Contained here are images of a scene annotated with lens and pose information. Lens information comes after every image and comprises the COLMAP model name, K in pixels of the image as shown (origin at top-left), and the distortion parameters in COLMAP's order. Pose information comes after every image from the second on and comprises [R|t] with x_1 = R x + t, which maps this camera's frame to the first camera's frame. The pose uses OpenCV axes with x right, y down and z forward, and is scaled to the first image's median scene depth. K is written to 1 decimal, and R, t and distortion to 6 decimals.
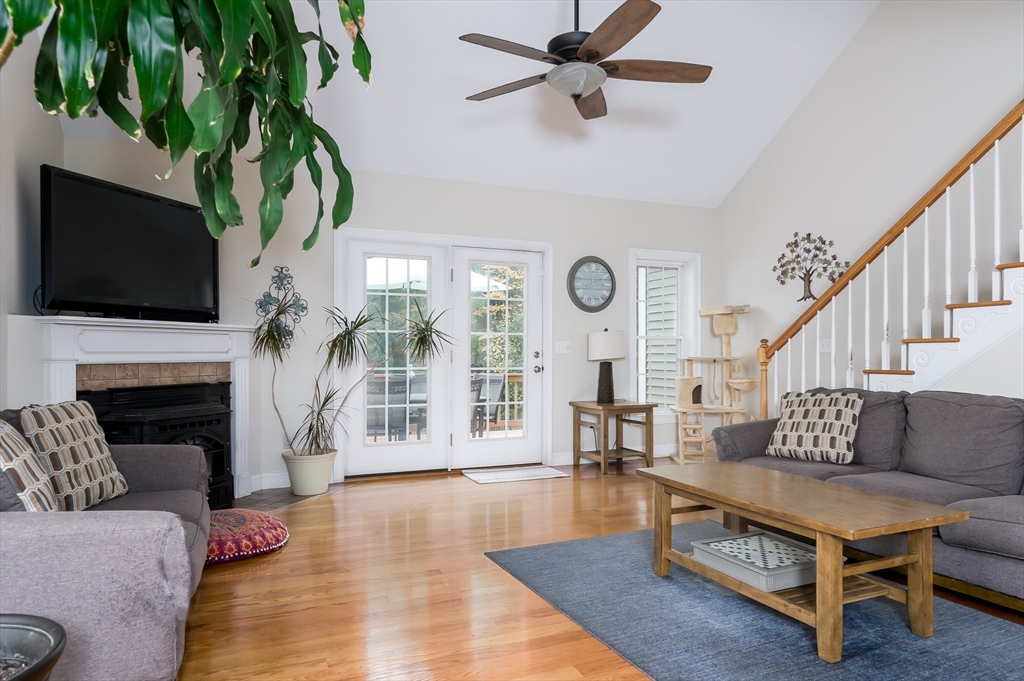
lens RADIAL K [[636.9, 0, 506.7], [0, 636.9, 348.4], [0, 0, 1]] dist [-0.003258, -0.000187]
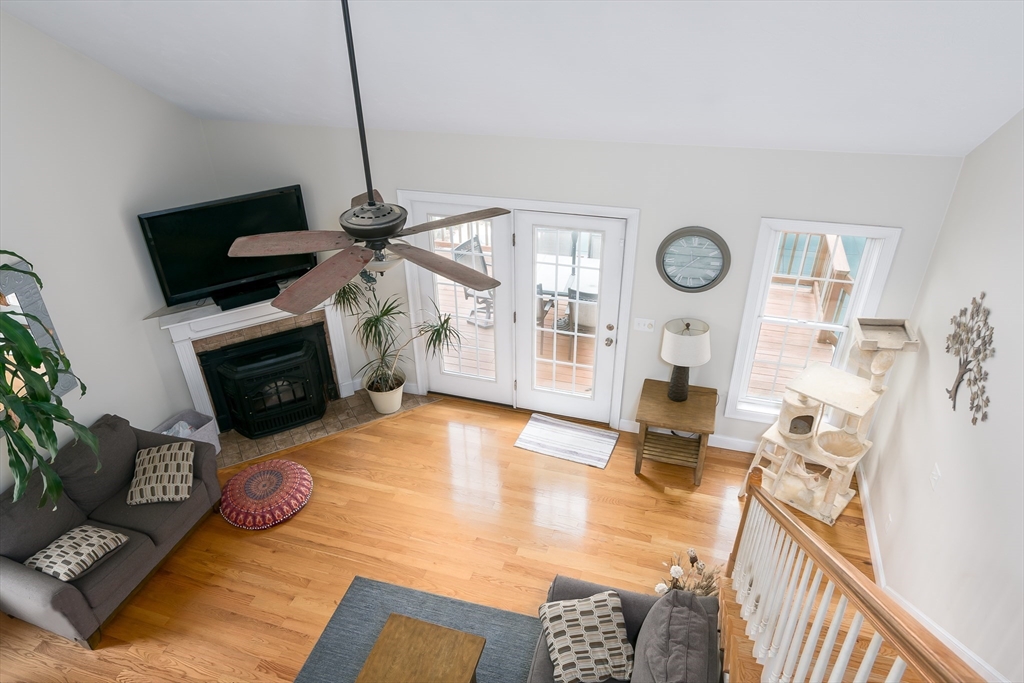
lens RADIAL K [[662.2, 0, 500.8], [0, 662.2, 345.9], [0, 0, 1]] dist [-0.018251, -0.001713]
pose [[0.750518, 0.329210, -0.573013, 0.563923], [0.033337, 0.847119, 0.530356, -0.555546], [0.660009, -0.417144, 0.624803, 0.355672]]
